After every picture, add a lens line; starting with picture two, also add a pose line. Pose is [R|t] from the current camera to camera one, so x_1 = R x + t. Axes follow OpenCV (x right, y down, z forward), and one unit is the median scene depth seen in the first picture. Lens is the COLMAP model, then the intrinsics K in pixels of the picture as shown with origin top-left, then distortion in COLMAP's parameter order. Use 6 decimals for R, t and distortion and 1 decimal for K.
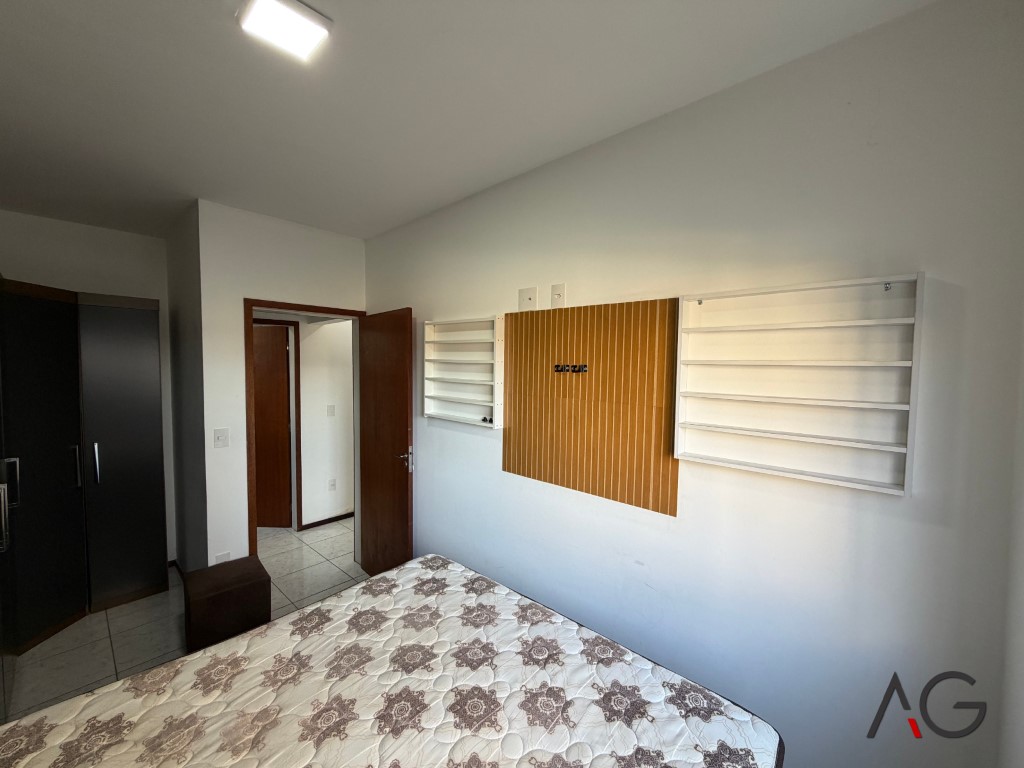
lens RADIAL K [[407.6, 0, 511.2], [0, 407.6, 382.3], [0, 0, 1]] dist [0.000883, -0.000786]
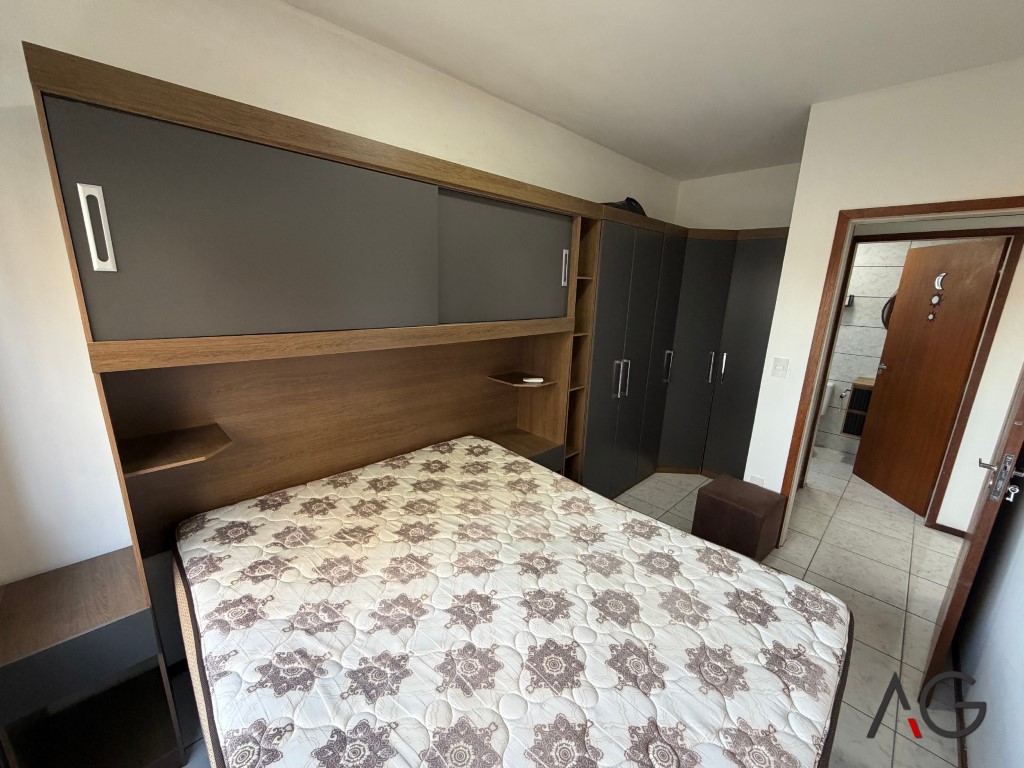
lens RADIAL K [[407.6, 0, 502.6], [0, 407.6, 385.7], [0, 0, 1]] dist [0.000883, -0.000786]
pose [[-0.068936, 0.233925, -0.969808, 0.552782], [-0.068419, 0.968723, 0.238526, -0.013597], [0.995272, 0.082796, -0.050775, 0.740060]]
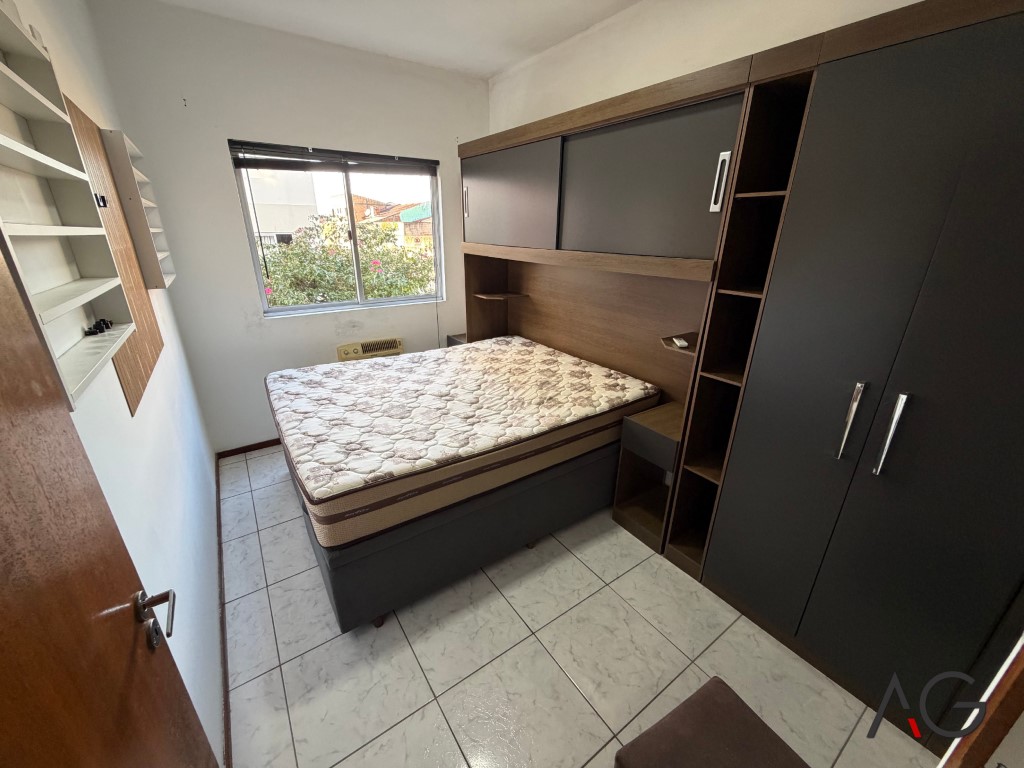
lens RADIAL K [[407.6, 0, 501.9], [0, 407.6, 388.7], [0, 0, 1]] dist [0.000883, -0.000786]
pose [[-0.971013, -0.085407, 0.223249, -0.963848], [0.015630, 0.909301, 0.415845, -0.064331], [-0.238516, 0.407280, -0.881608, 2.242864]]
